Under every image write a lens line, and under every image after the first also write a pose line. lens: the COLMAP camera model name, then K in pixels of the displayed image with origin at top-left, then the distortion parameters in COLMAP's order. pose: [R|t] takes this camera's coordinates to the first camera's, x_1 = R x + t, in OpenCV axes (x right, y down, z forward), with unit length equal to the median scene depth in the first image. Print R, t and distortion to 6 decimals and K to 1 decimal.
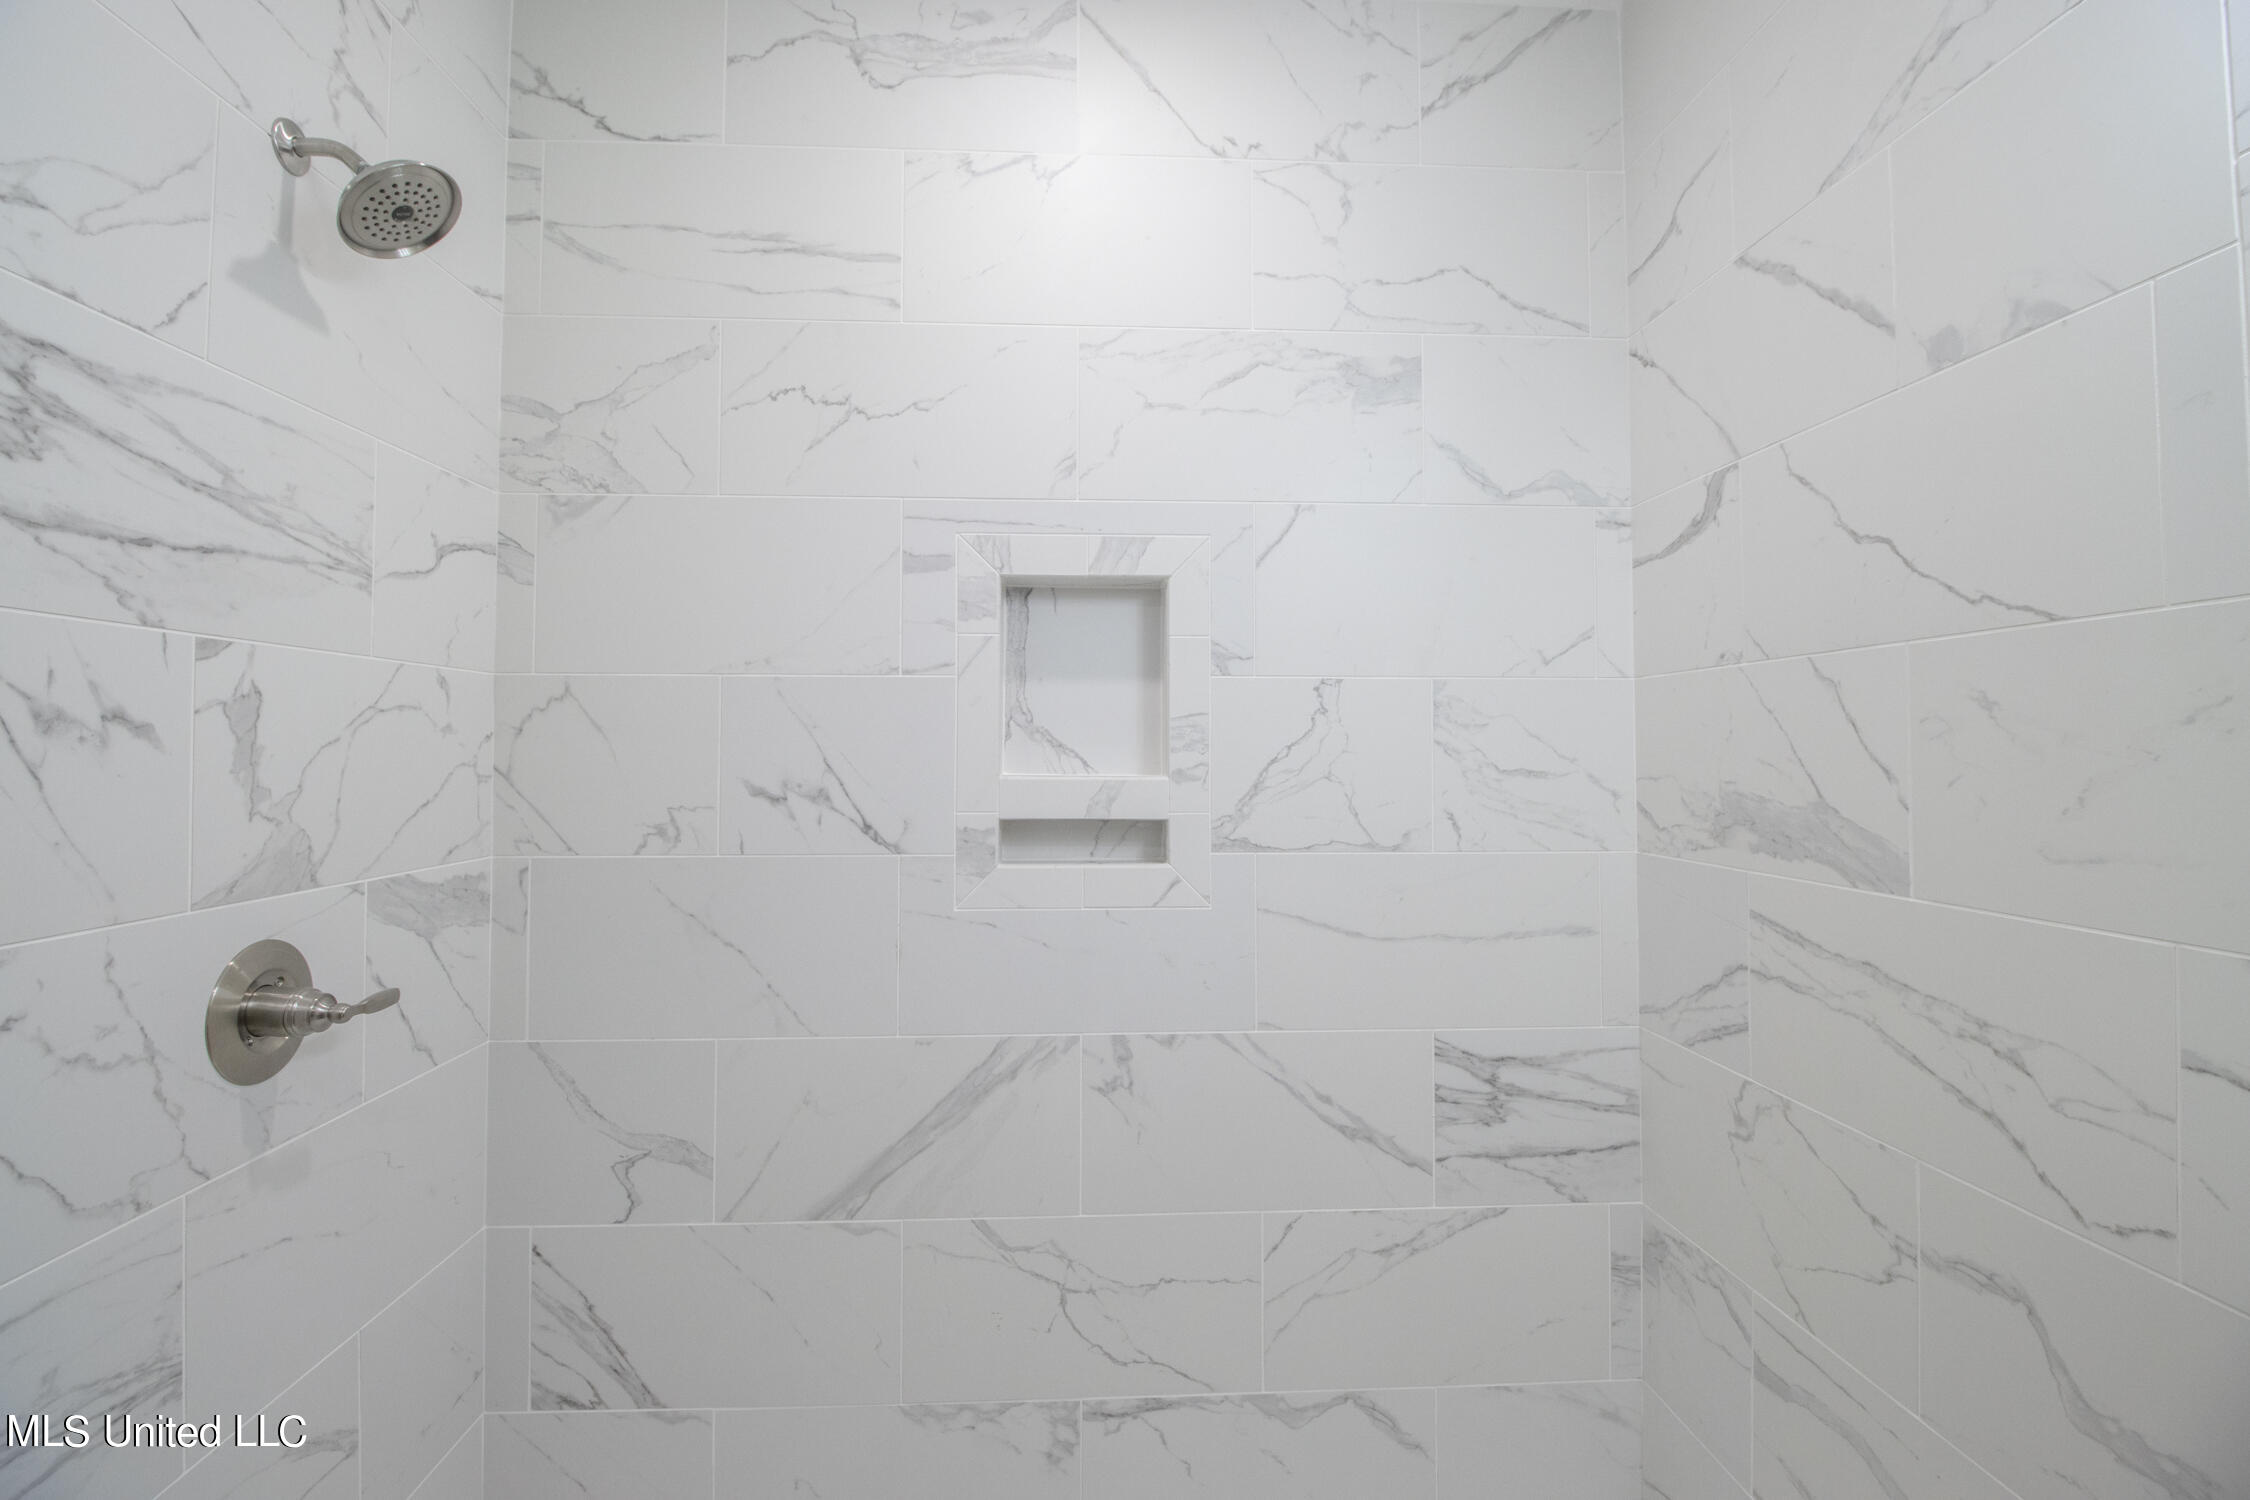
lens RADIAL K [[1053.6, 0, 1113.5], [0, 1053.6, 717.4], [0, 0, 1]] dist [-0.000552, -0.009850]
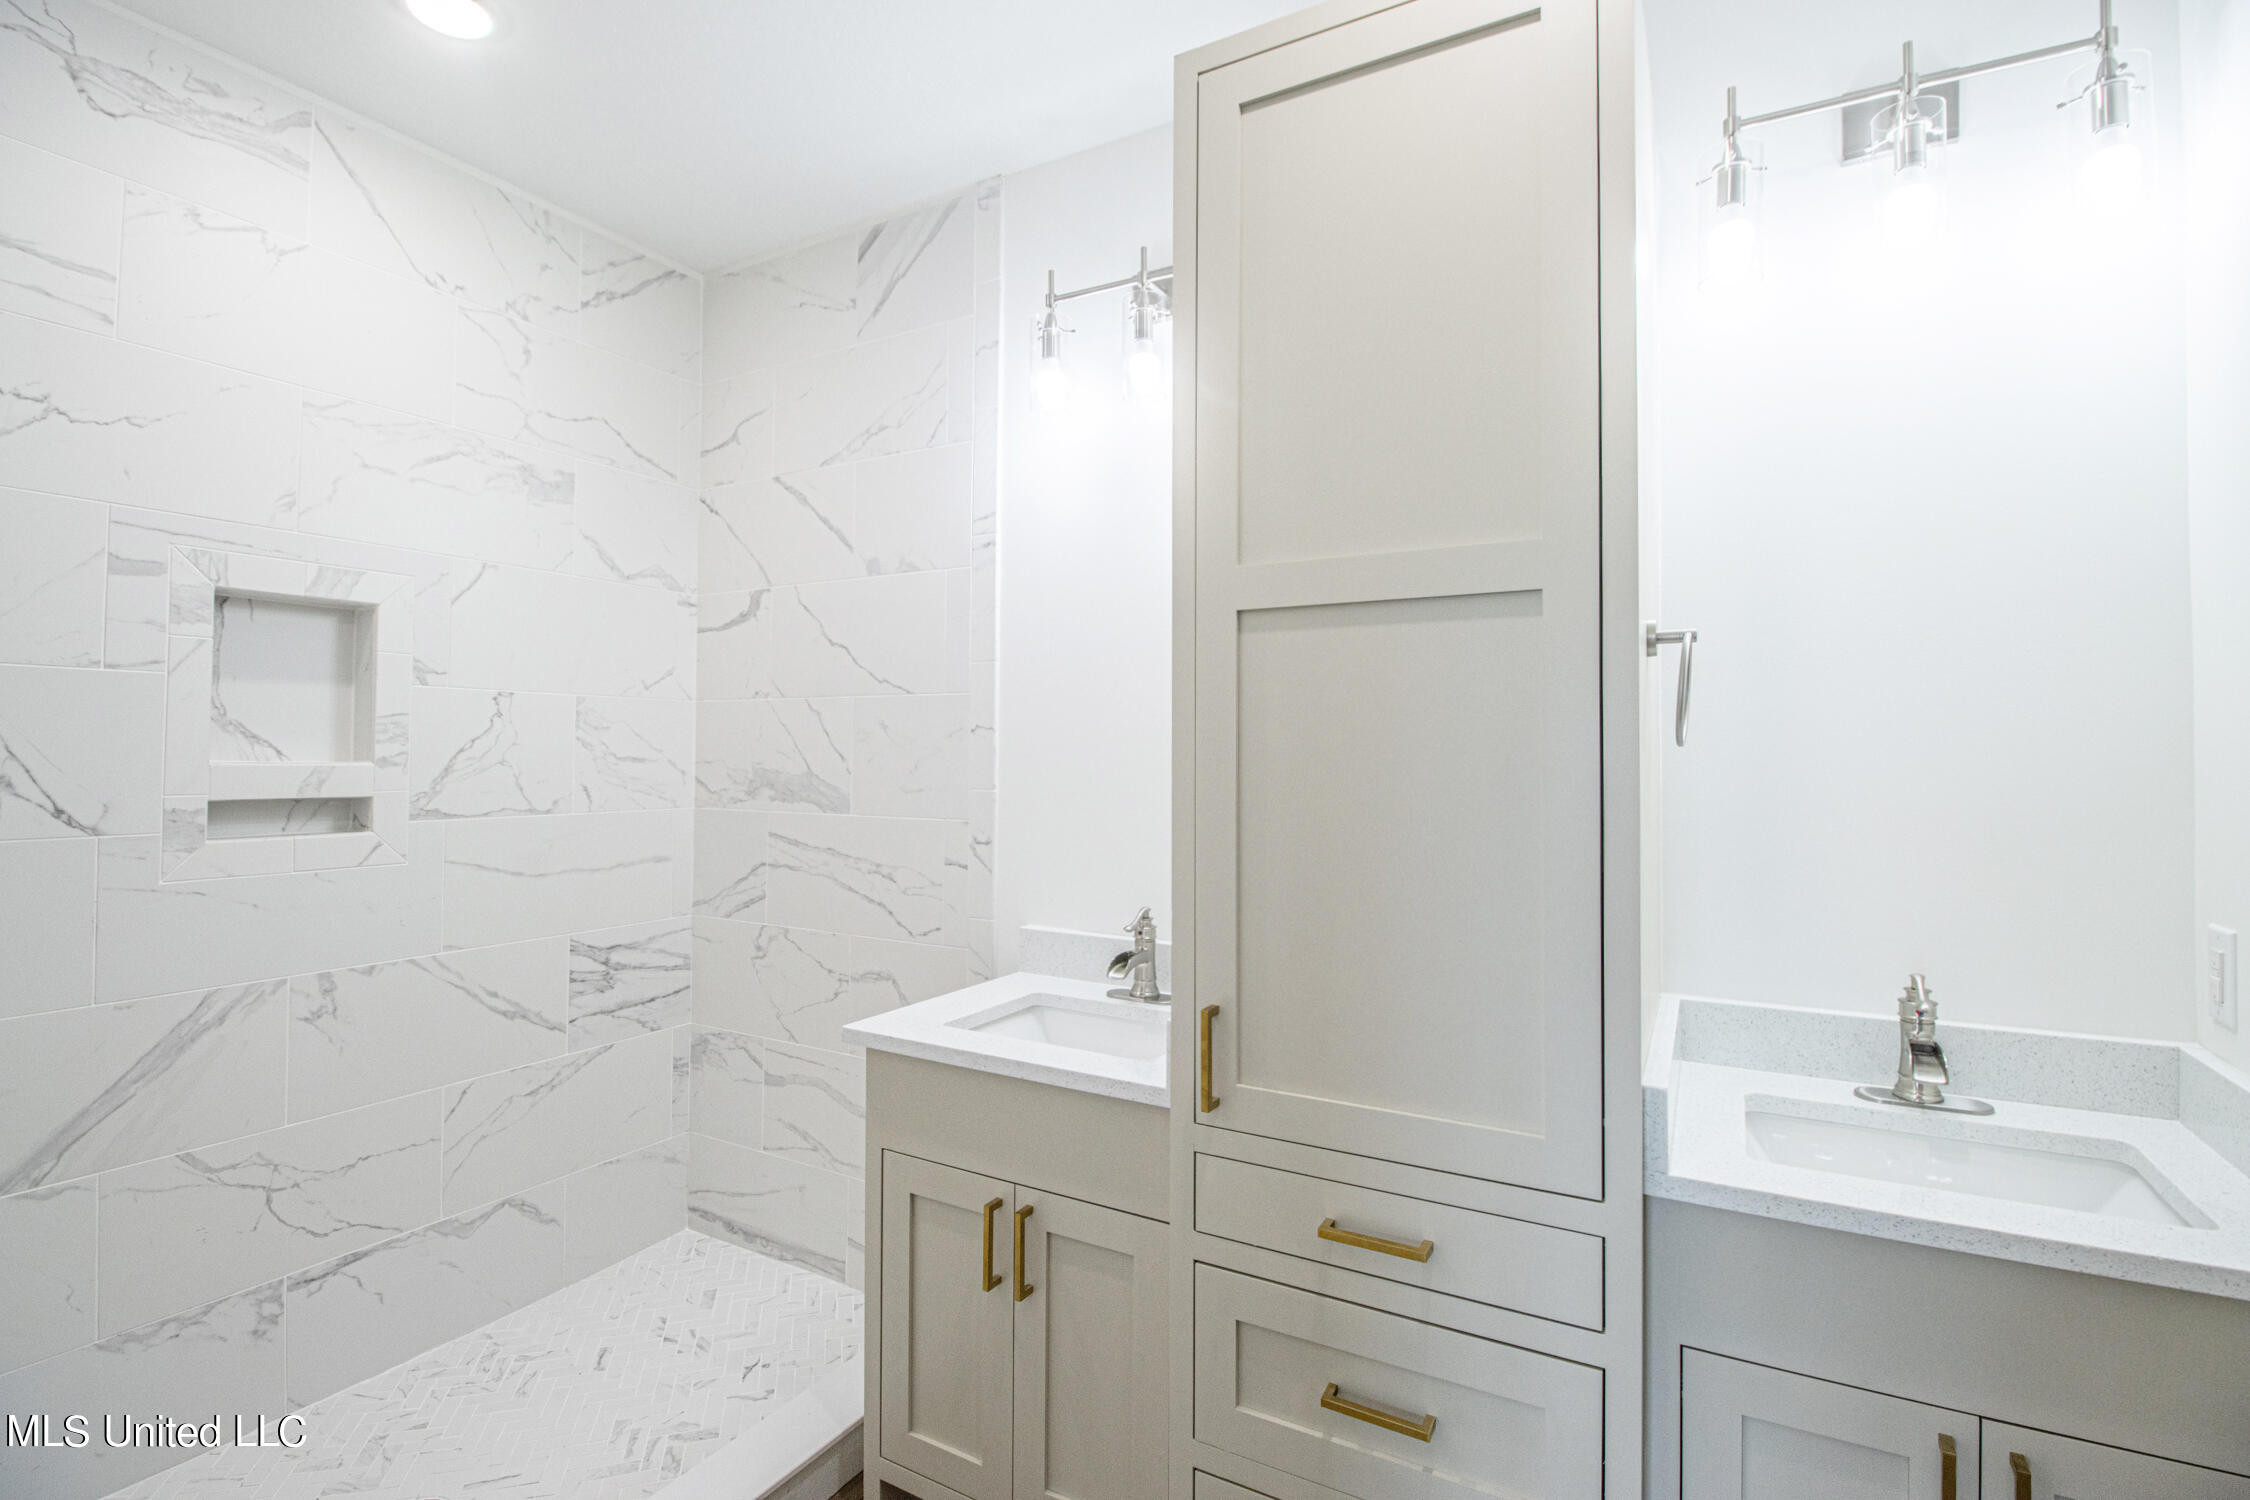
lens RADIAL K [[1053.6, 0, 1128.5], [0, 1053.6, 741.9], [0, 0, 1]] dist [-0.000552, -0.009850]
pose [[0.532924, 0.011673, 0.846082, -0.537344], [-0.034094, 0.999389, 0.007687, -0.009553], [-0.845476, -0.032943, 0.532997, -0.442511]]
